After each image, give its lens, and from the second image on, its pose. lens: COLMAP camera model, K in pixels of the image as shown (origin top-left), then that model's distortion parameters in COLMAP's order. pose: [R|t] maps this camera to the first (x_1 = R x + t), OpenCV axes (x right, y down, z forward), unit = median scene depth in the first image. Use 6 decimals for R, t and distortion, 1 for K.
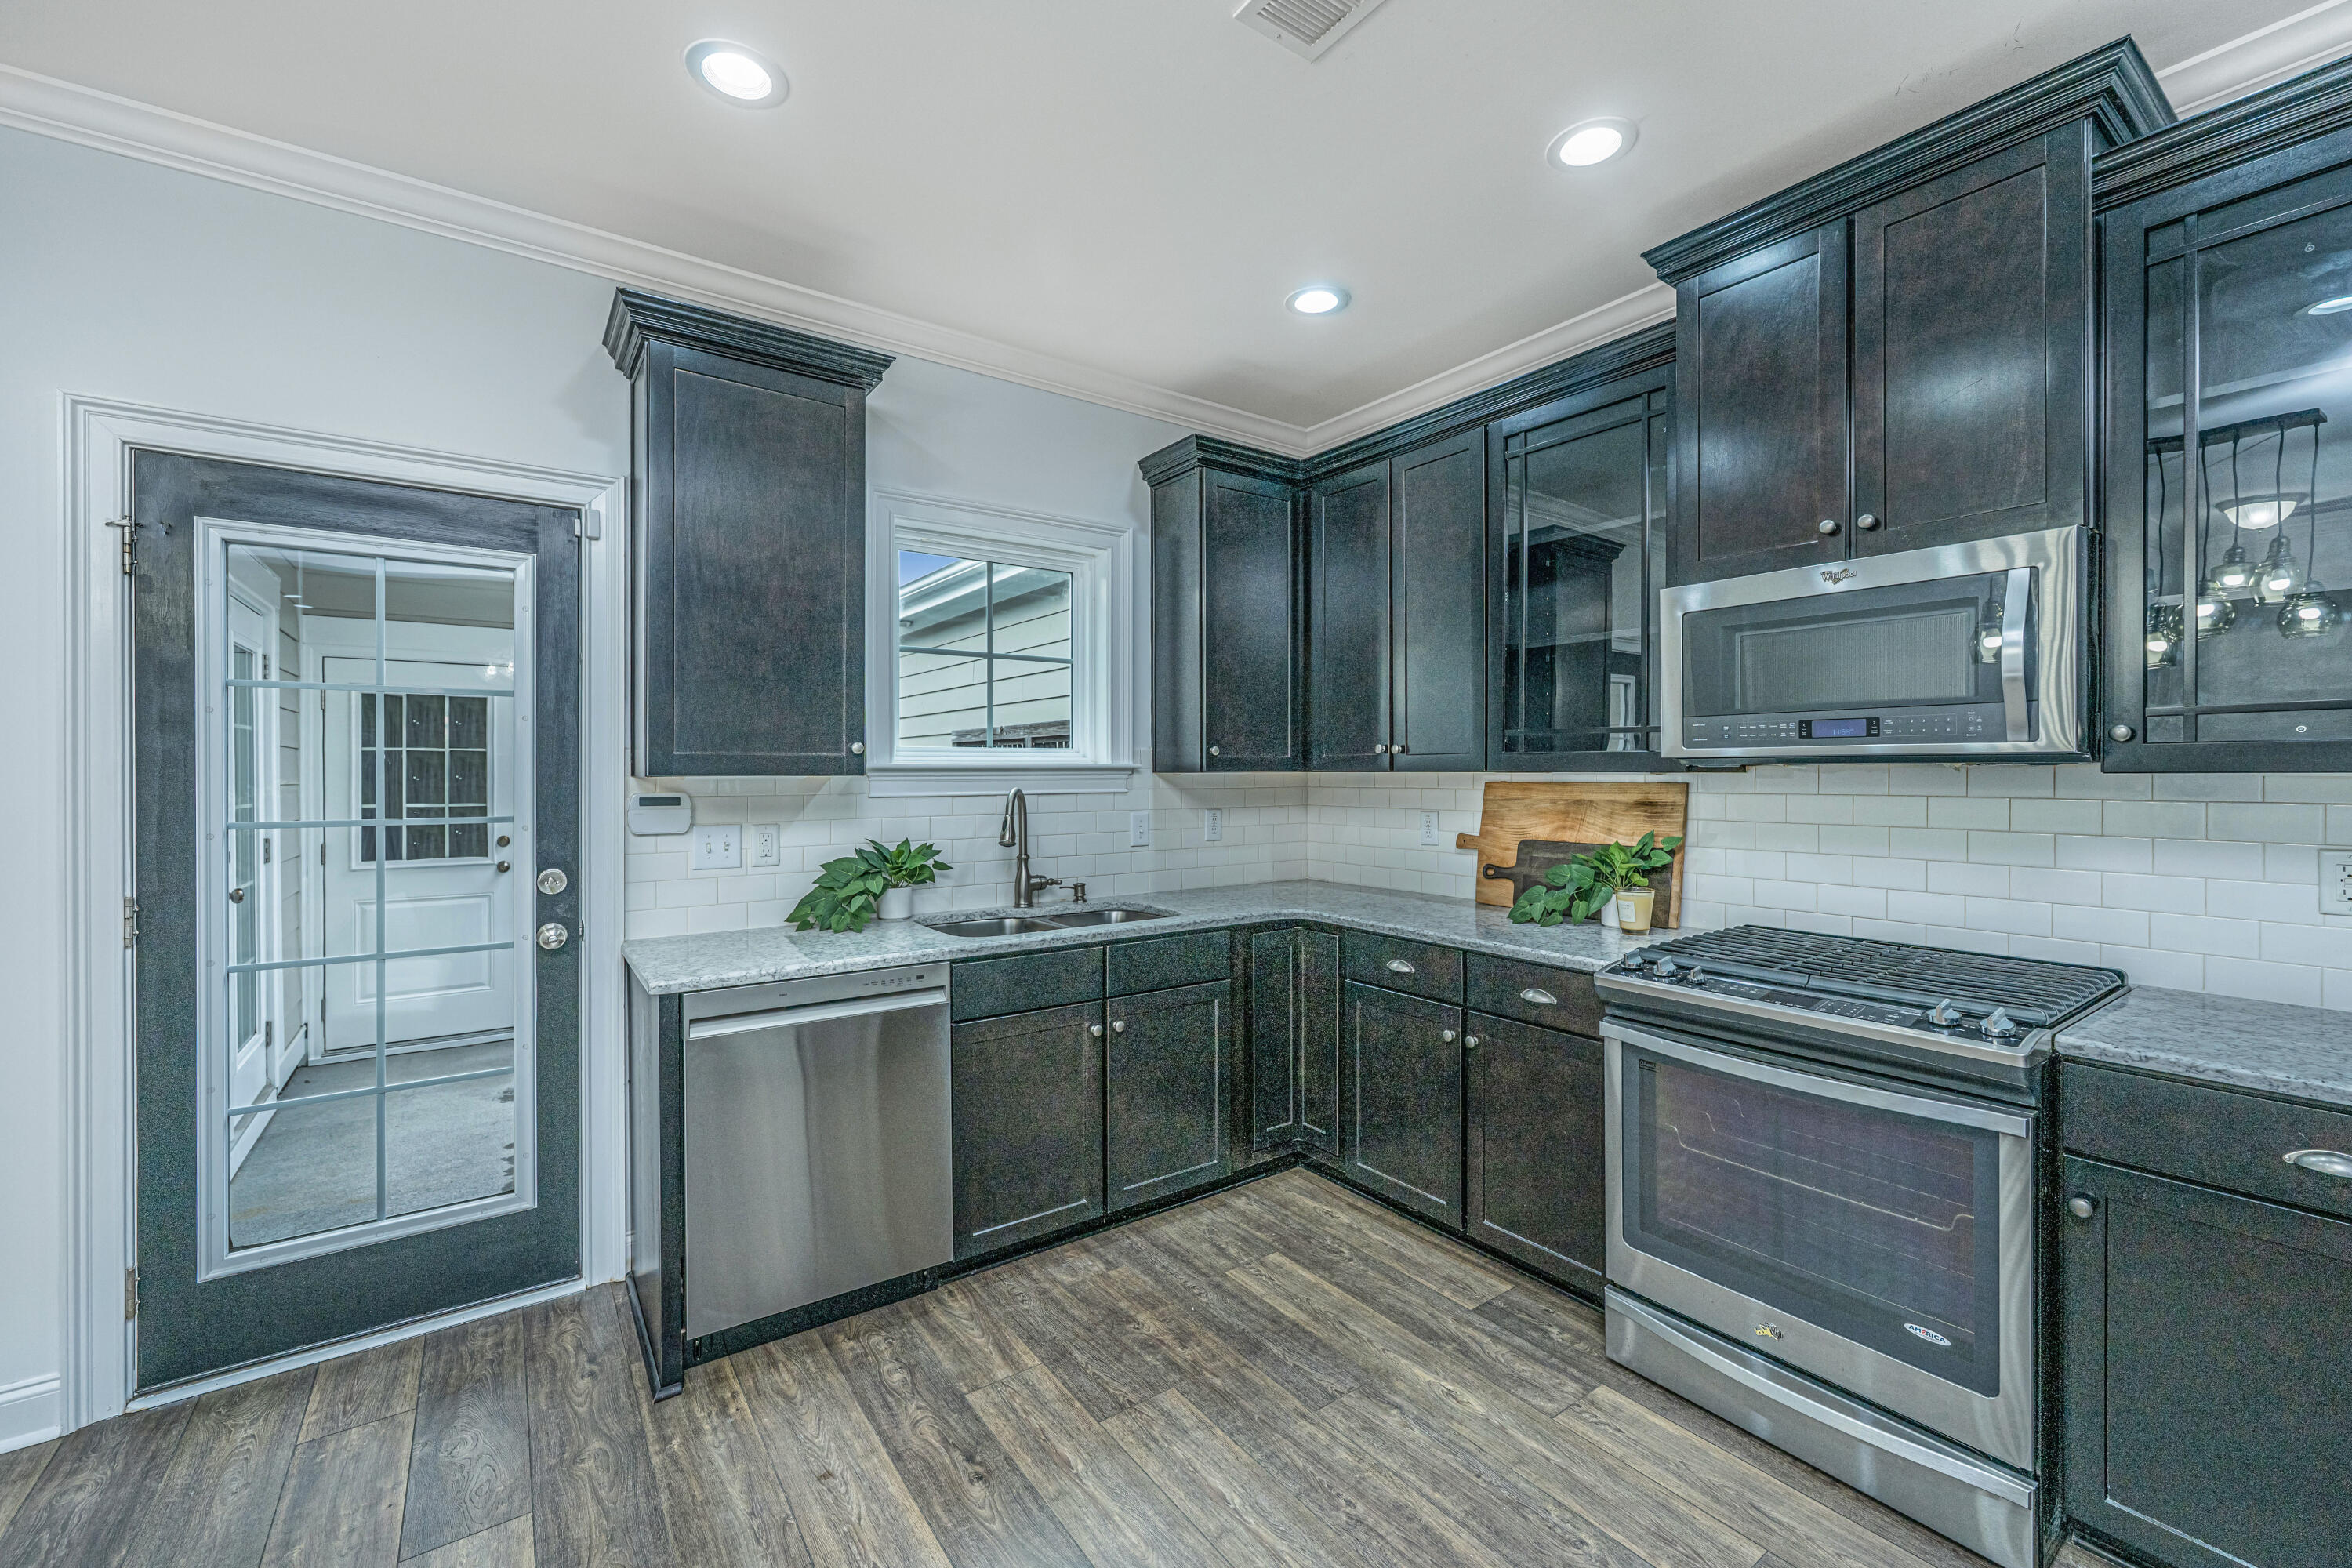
lens RADIAL K [[1036.5, 0, 1129.2], [0, 1036.5, 775.0], [0, 0, 1]] dist [-0.002367, -0.000046]
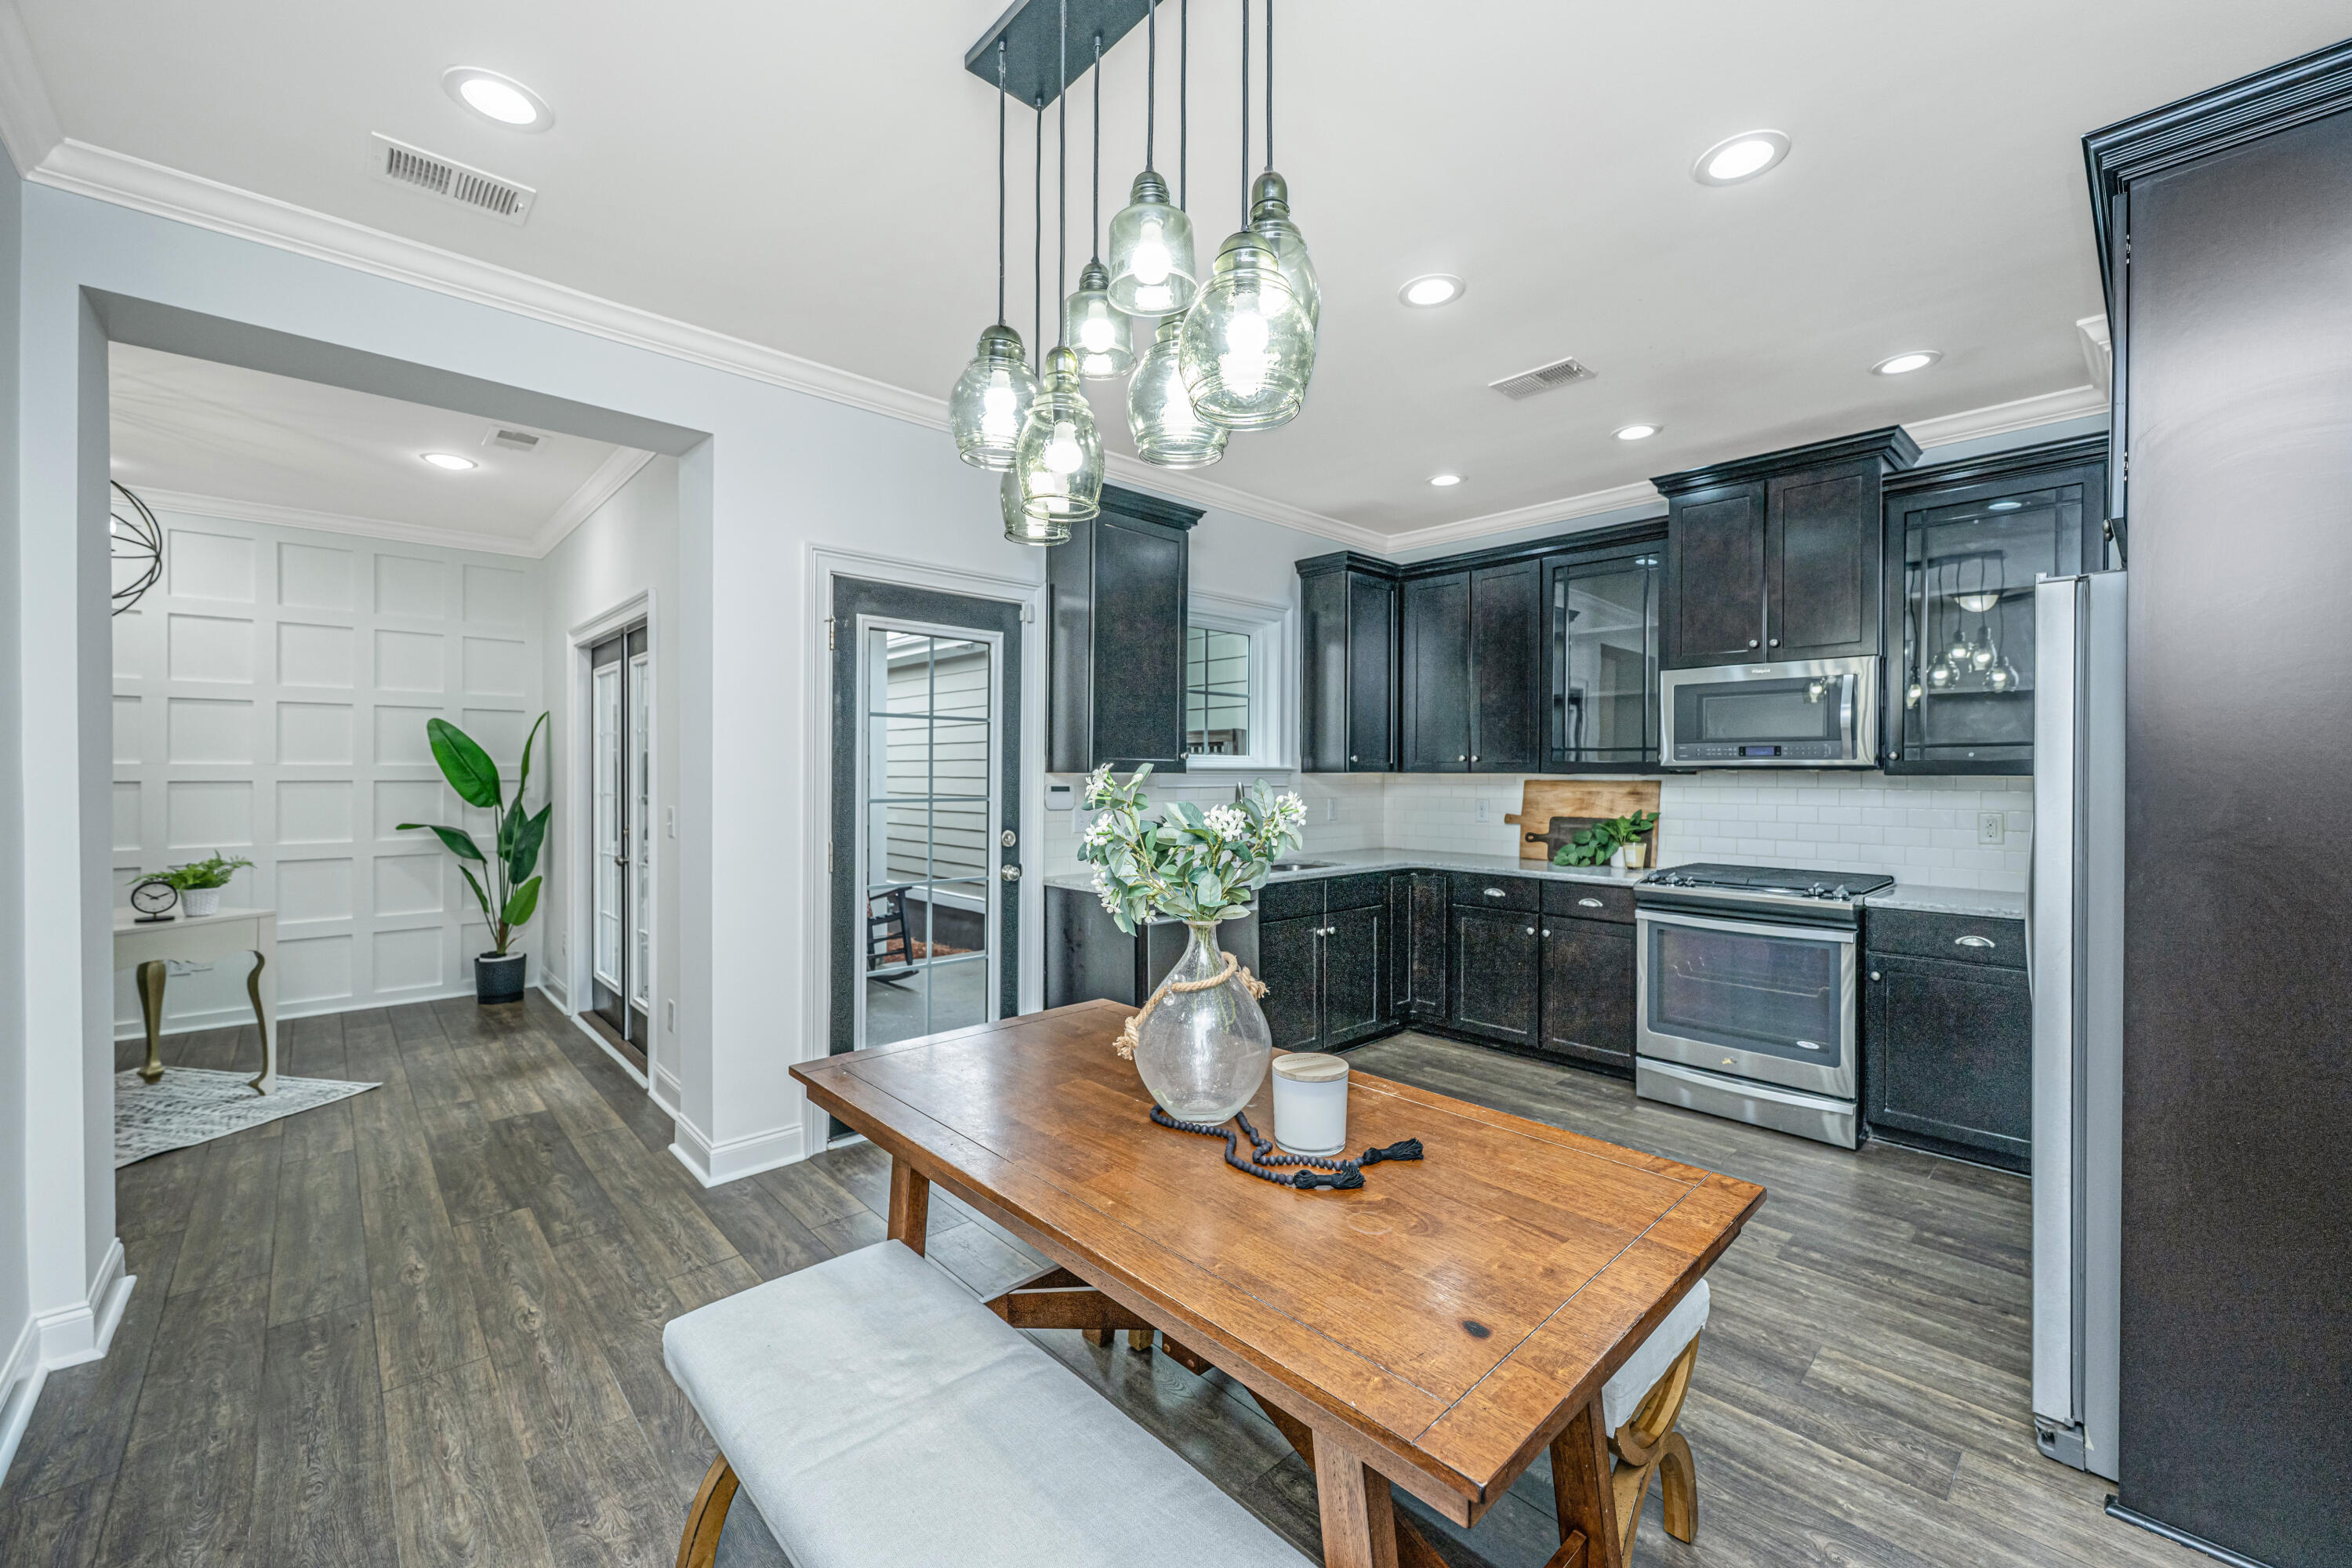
lens RADIAL K [[984.8, 0, 1170.2], [0, 984.8, 777.7], [0, 0, 1]] dist [0.000466, 0.000281]
pose [[0.991231, 0.005578, 0.132022, -0.500670], [-0.005725, 0.999983, 0.000734, 0.006835], [-0.132016, -0.001483, 0.991246, -0.519976]]
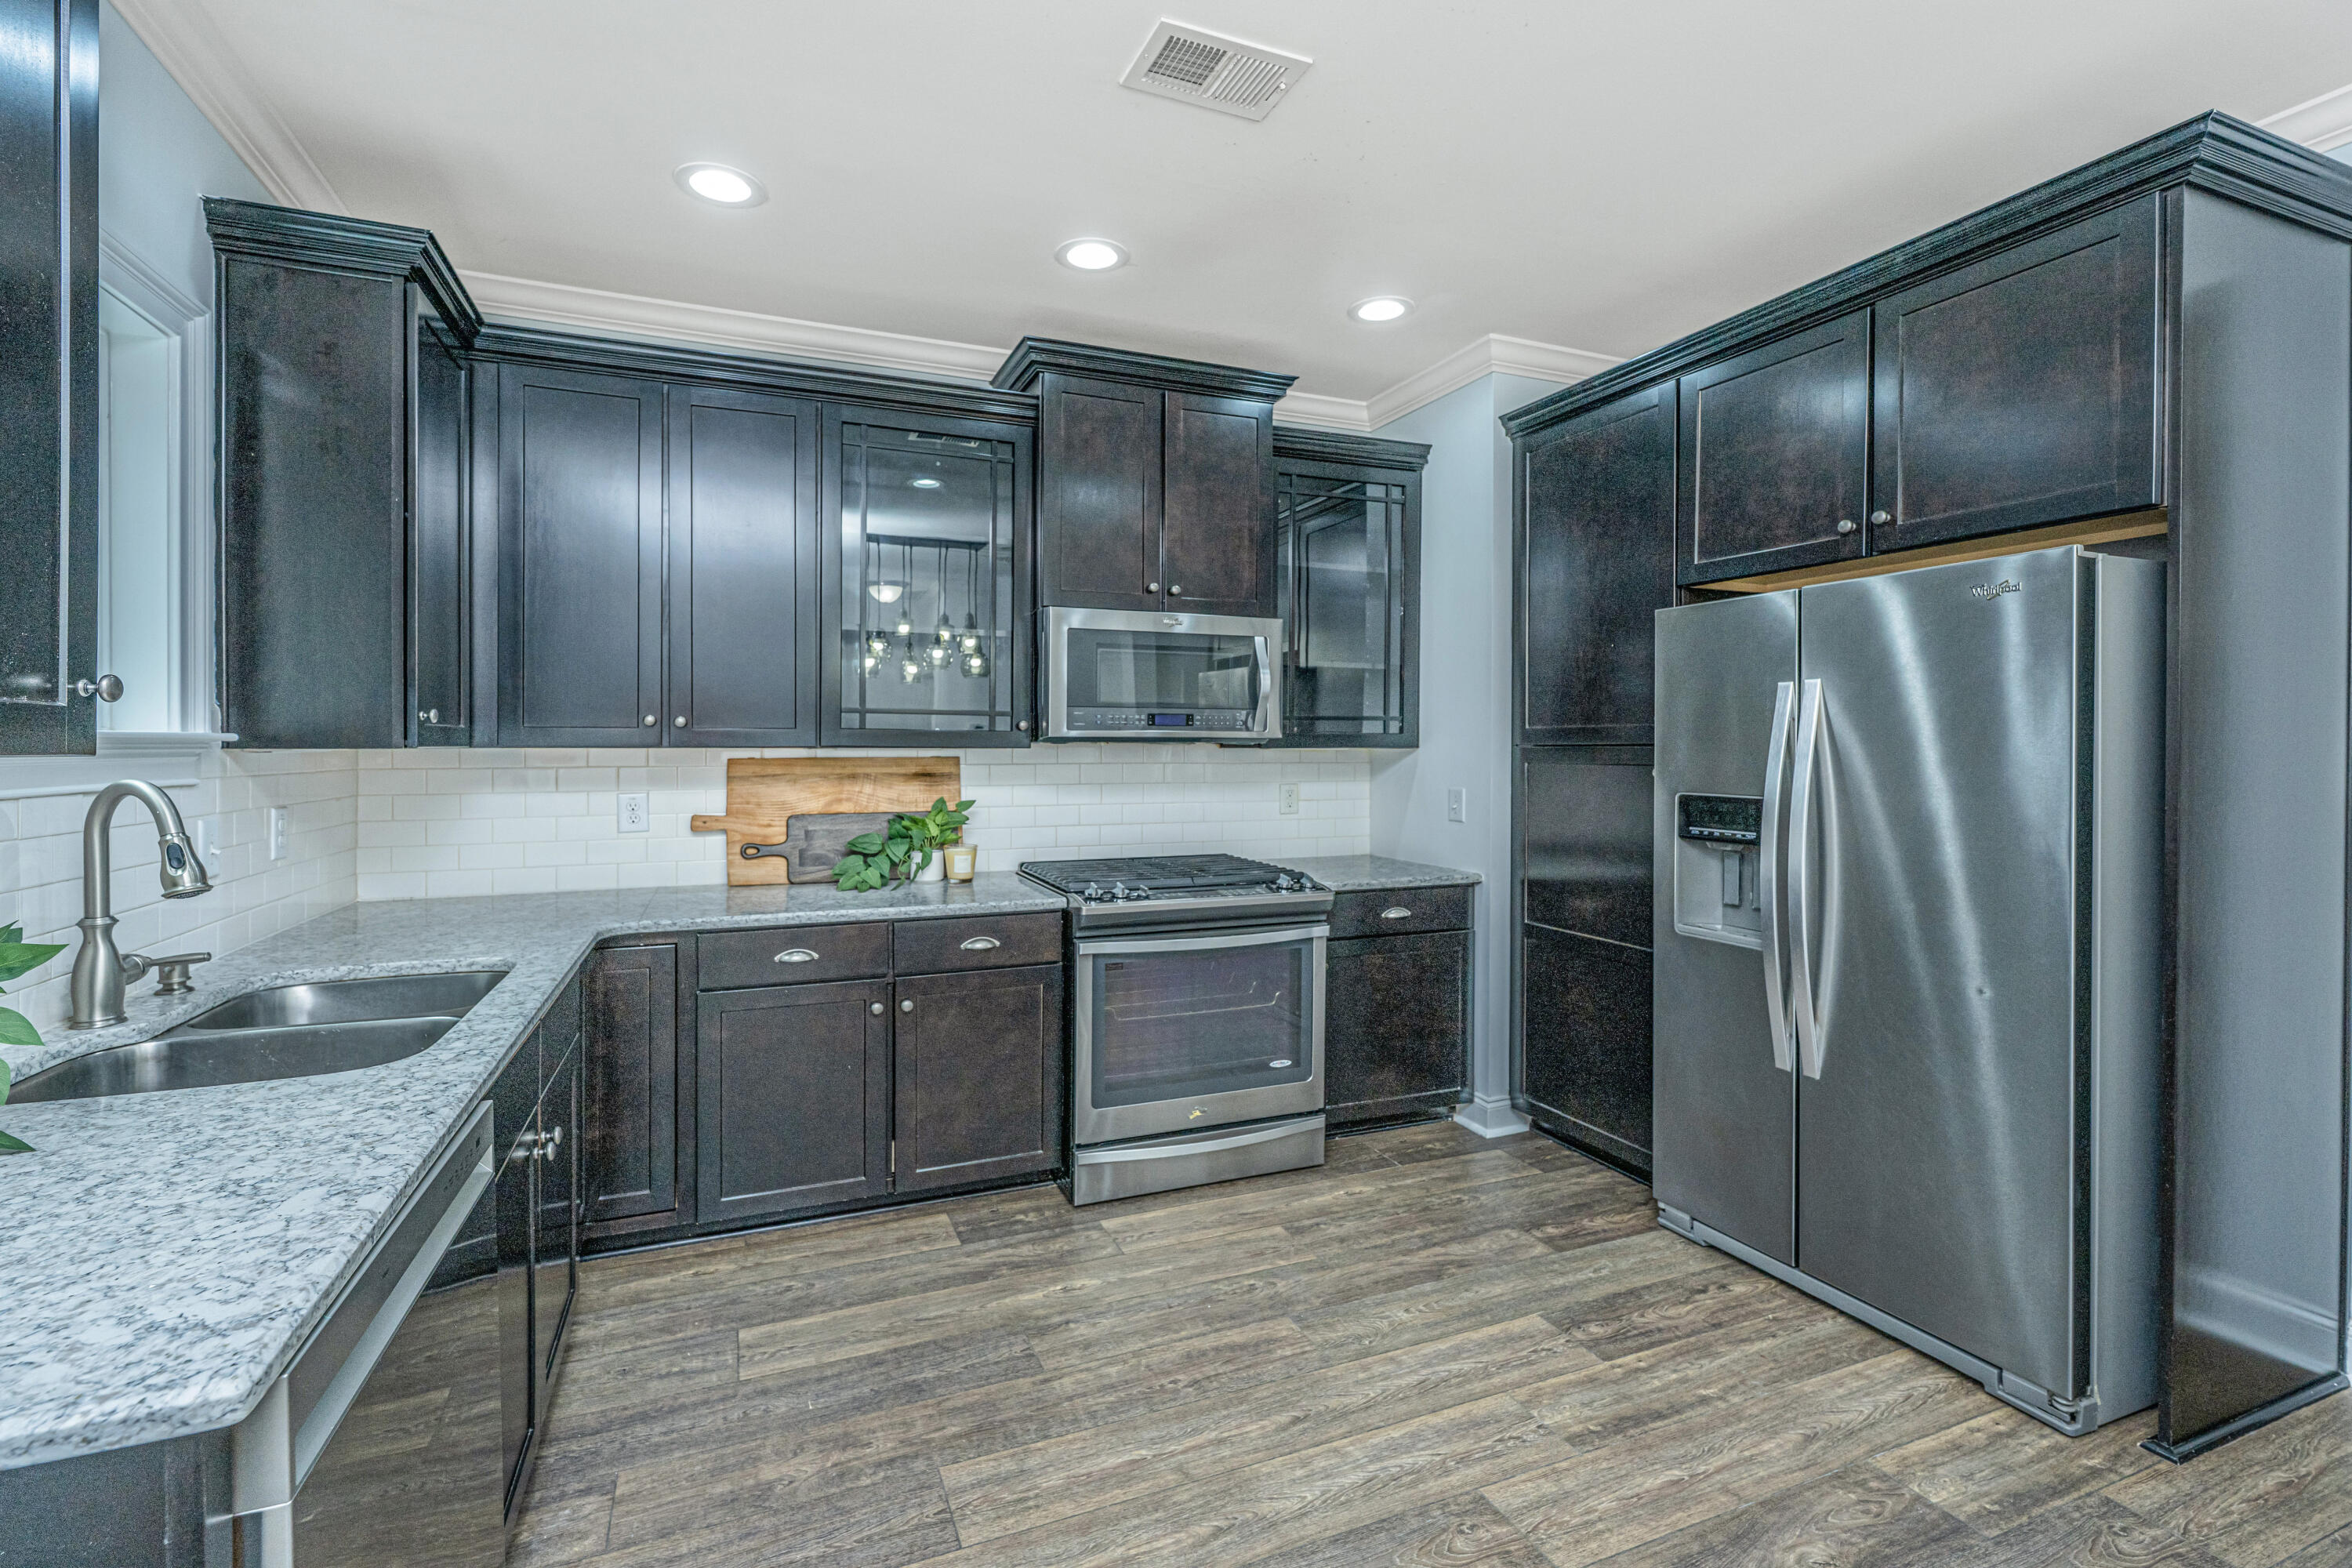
lens RADIAL K [[951.6, 0, 1220.9], [0, 951.6, 754.3], [0, 0, 1]] dist [0.000229, -0.000009]
pose [[0.195682, -0.005207, 0.980654, -0.561399], [0.001562, 0.999986, 0.004998, -0.000460], [-0.980666, 0.000553, 0.195687, 0.511744]]
